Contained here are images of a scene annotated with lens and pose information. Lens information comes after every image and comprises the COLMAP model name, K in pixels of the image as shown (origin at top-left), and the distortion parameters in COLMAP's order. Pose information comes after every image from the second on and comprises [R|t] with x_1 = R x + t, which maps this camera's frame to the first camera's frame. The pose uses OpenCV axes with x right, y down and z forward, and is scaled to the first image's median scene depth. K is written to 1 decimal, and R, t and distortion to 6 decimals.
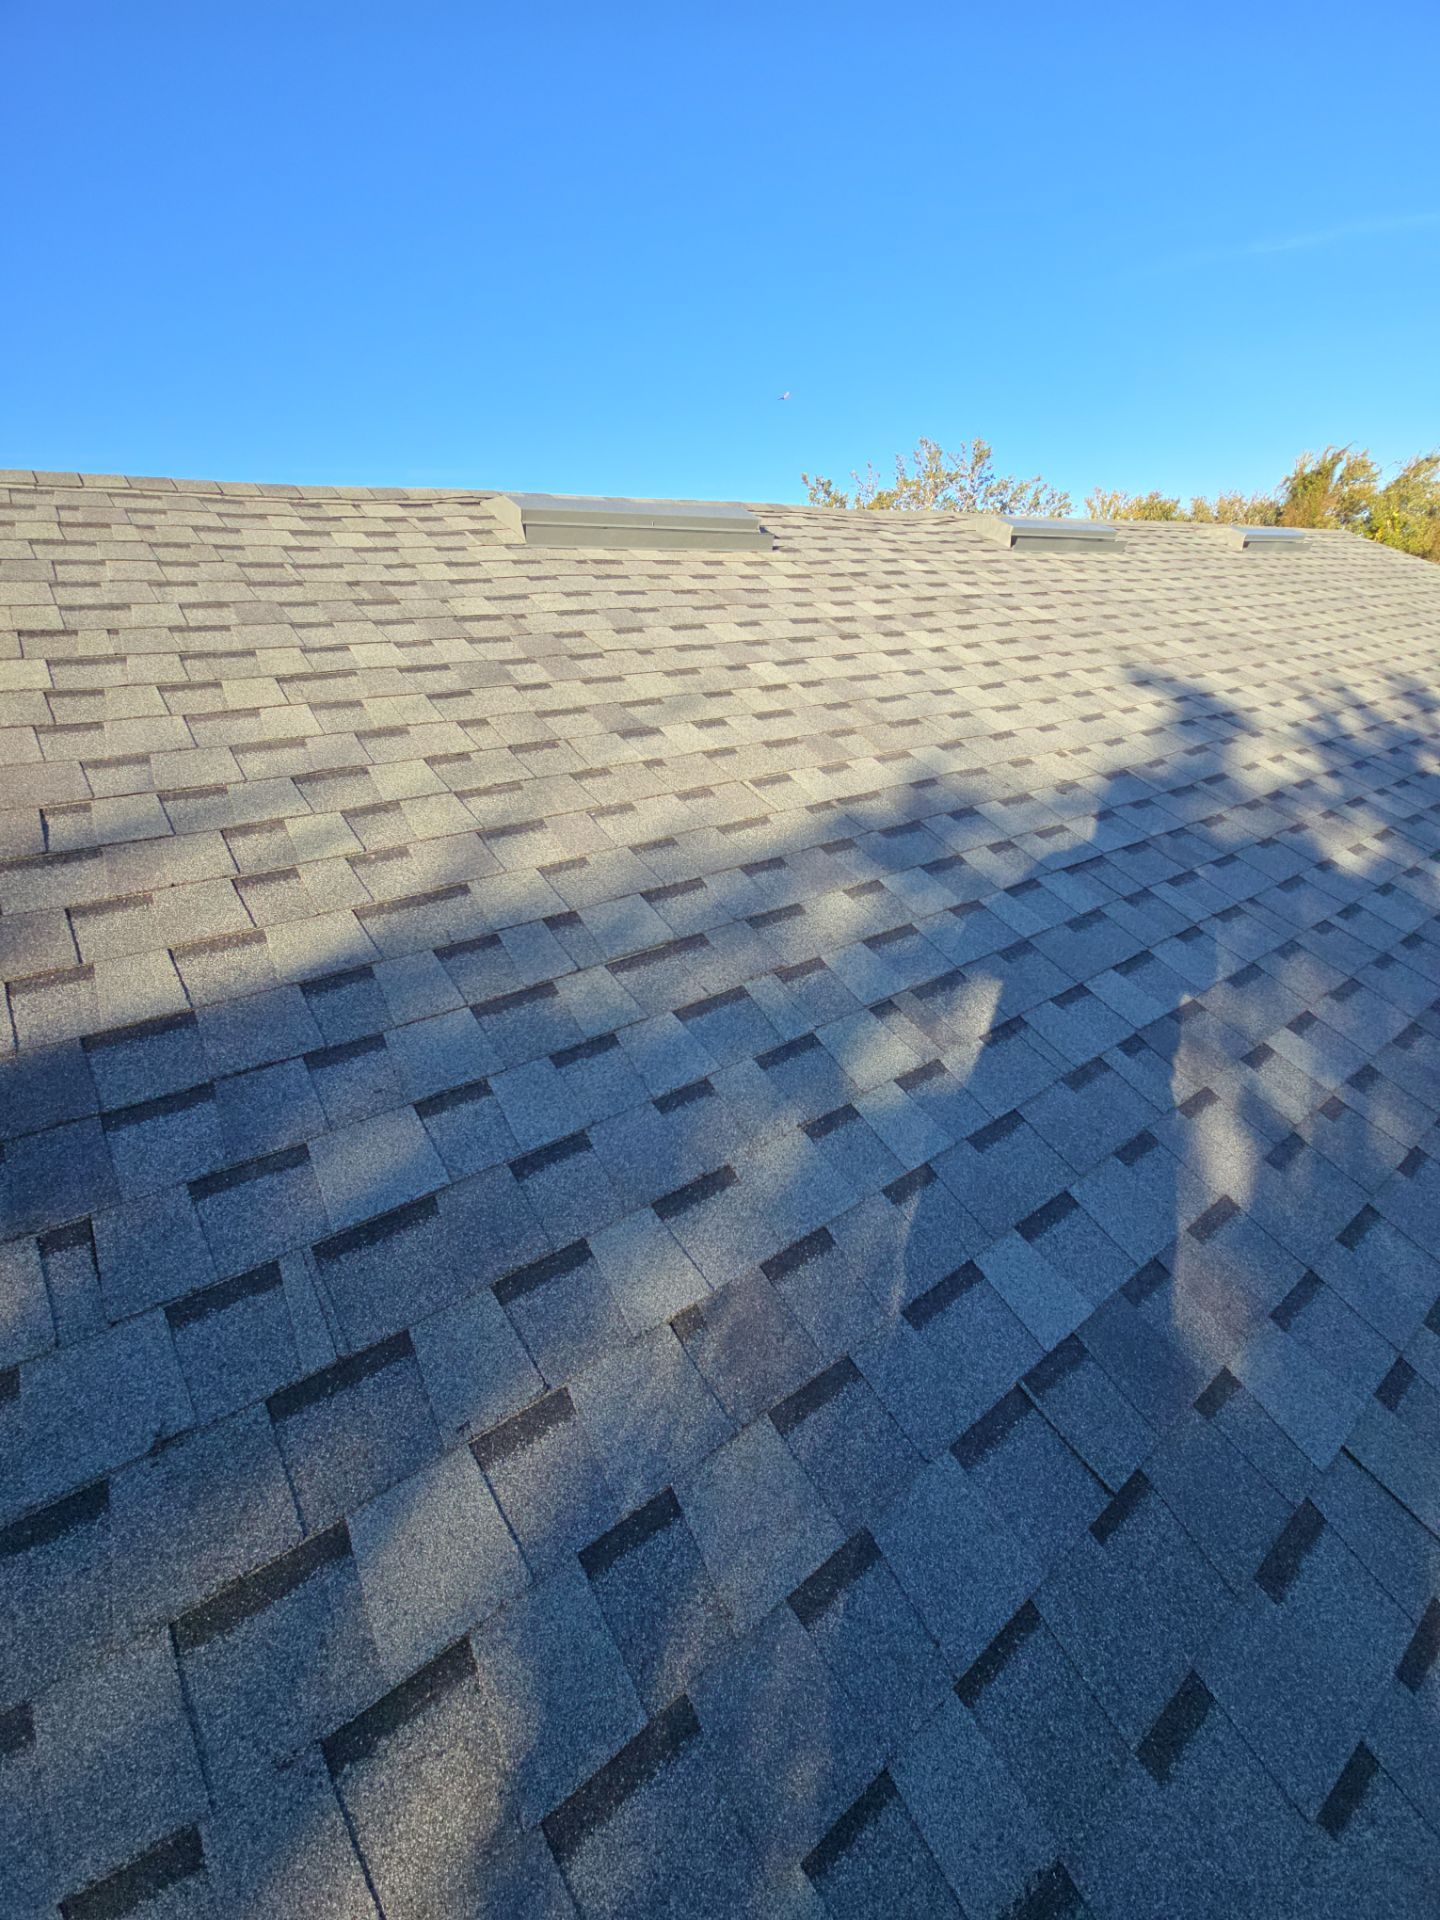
lens RADIAL K [[778.9, 0, 721.6], [0, 778.9, 965.4], [0, 0, 1]] dist [0.002208, -0.004228]
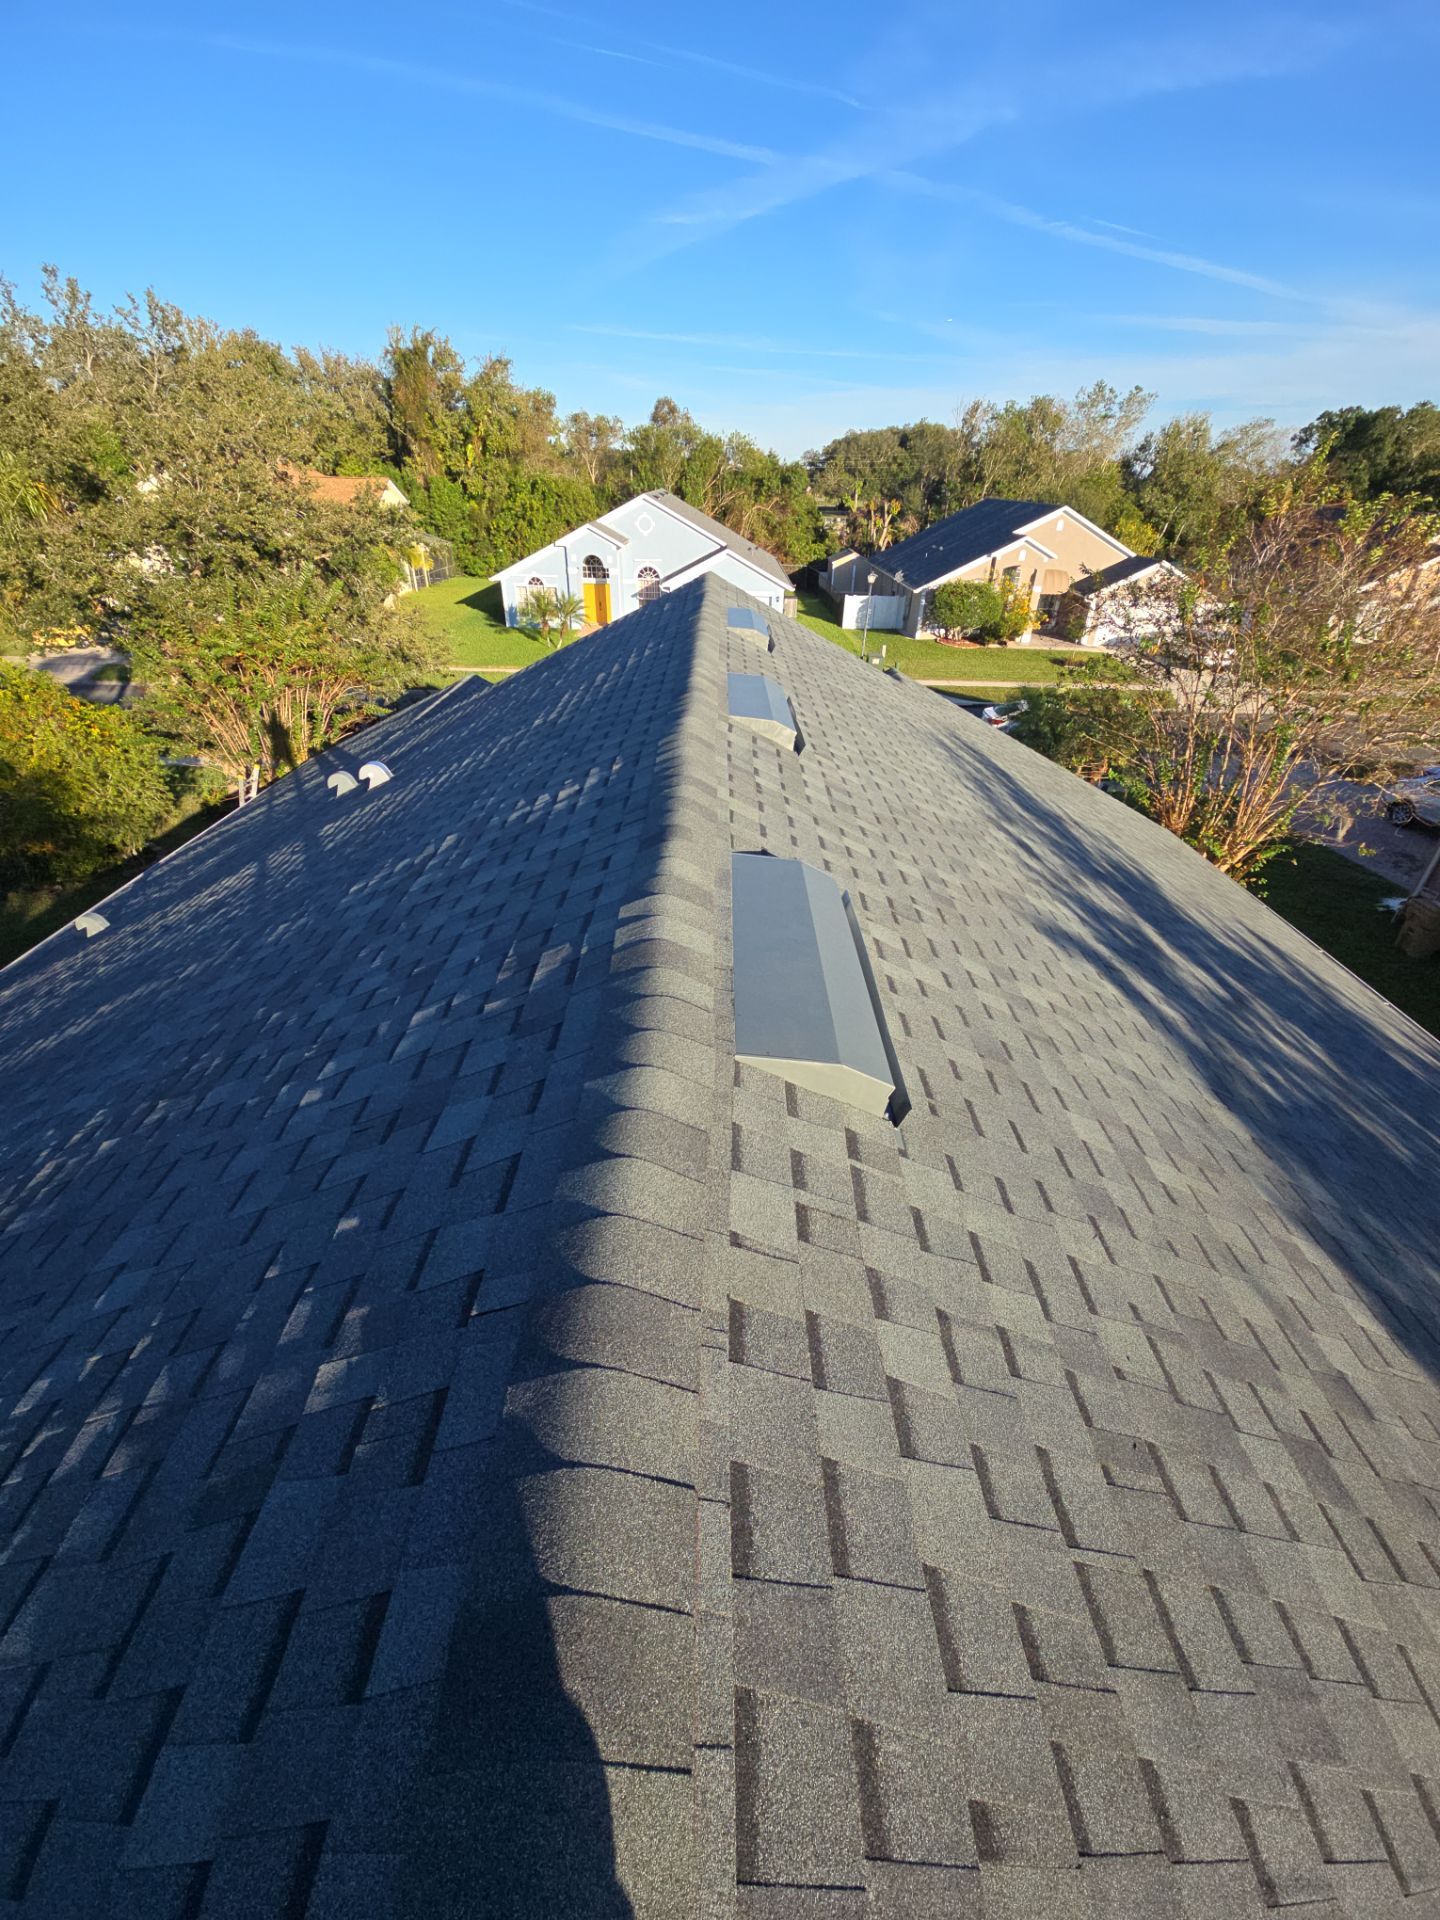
lens RADIAL K [[778.9, 0, 727.9], [0, 778.9, 966.6], [0, 0, 1]] dist [0.002208, -0.004228]
pose [[0.578652, -0.356651, 0.733459, -1.149026], [0.234565, 0.934096, 0.269155, -1.321848], [-0.781115, 0.016297, 0.624174, 1.067589]]
